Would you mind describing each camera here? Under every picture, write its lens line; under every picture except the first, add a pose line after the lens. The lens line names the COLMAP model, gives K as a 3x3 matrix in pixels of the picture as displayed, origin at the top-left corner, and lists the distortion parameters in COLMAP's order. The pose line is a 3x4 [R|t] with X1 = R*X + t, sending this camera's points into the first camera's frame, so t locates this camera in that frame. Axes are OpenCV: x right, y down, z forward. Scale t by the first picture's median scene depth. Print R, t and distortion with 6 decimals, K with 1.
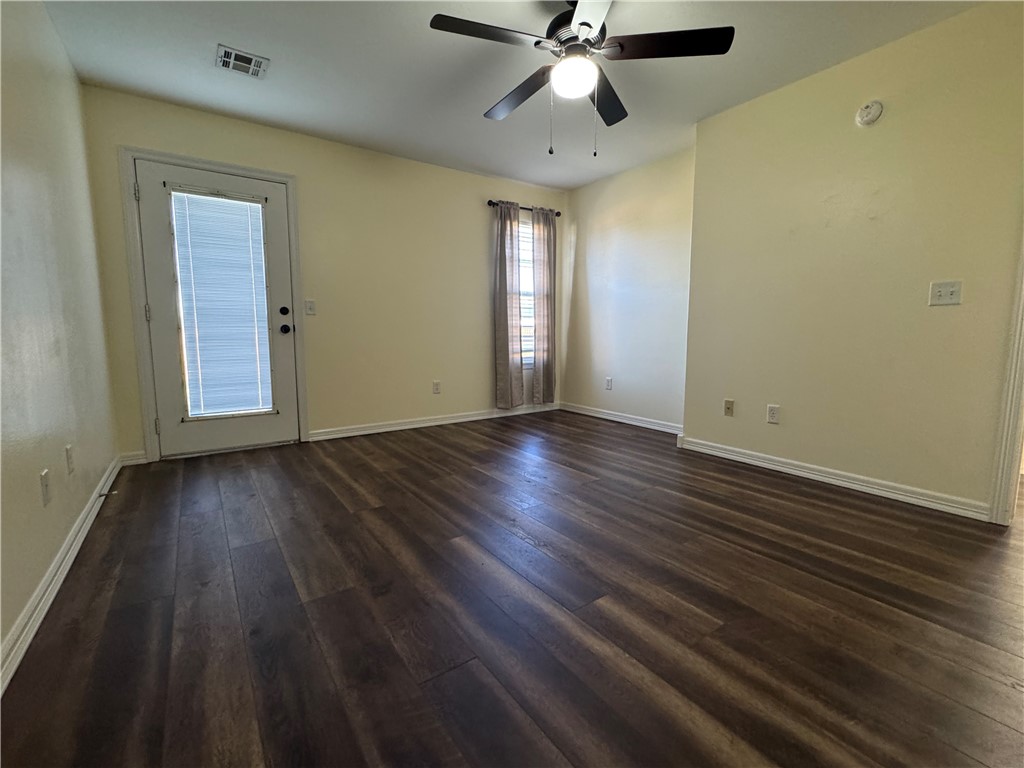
lens RADIAL K [[450.0, 0, 510.7], [0, 450.0, 382.9], [0, 0, 1]] dist [-0.001386, -0.000227]
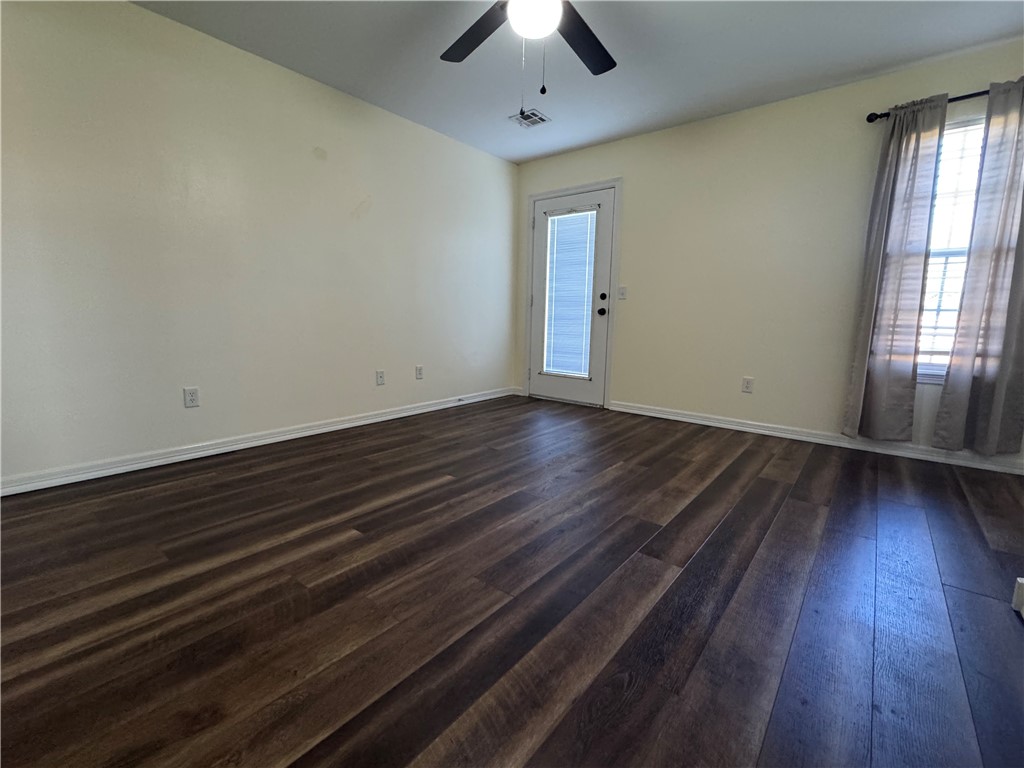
lens RADIAL K [[450.0, 0, 510.7], [0, 450.0, 382.9], [0, 0, 1]] dist [-0.001386, -0.000227]
pose [[0.271719, 0.148692, -0.950820, 0.621195], [-0.128557, 0.984745, 0.117259, -0.043585], [0.953751, 0.090373, 0.286690, 0.455527]]
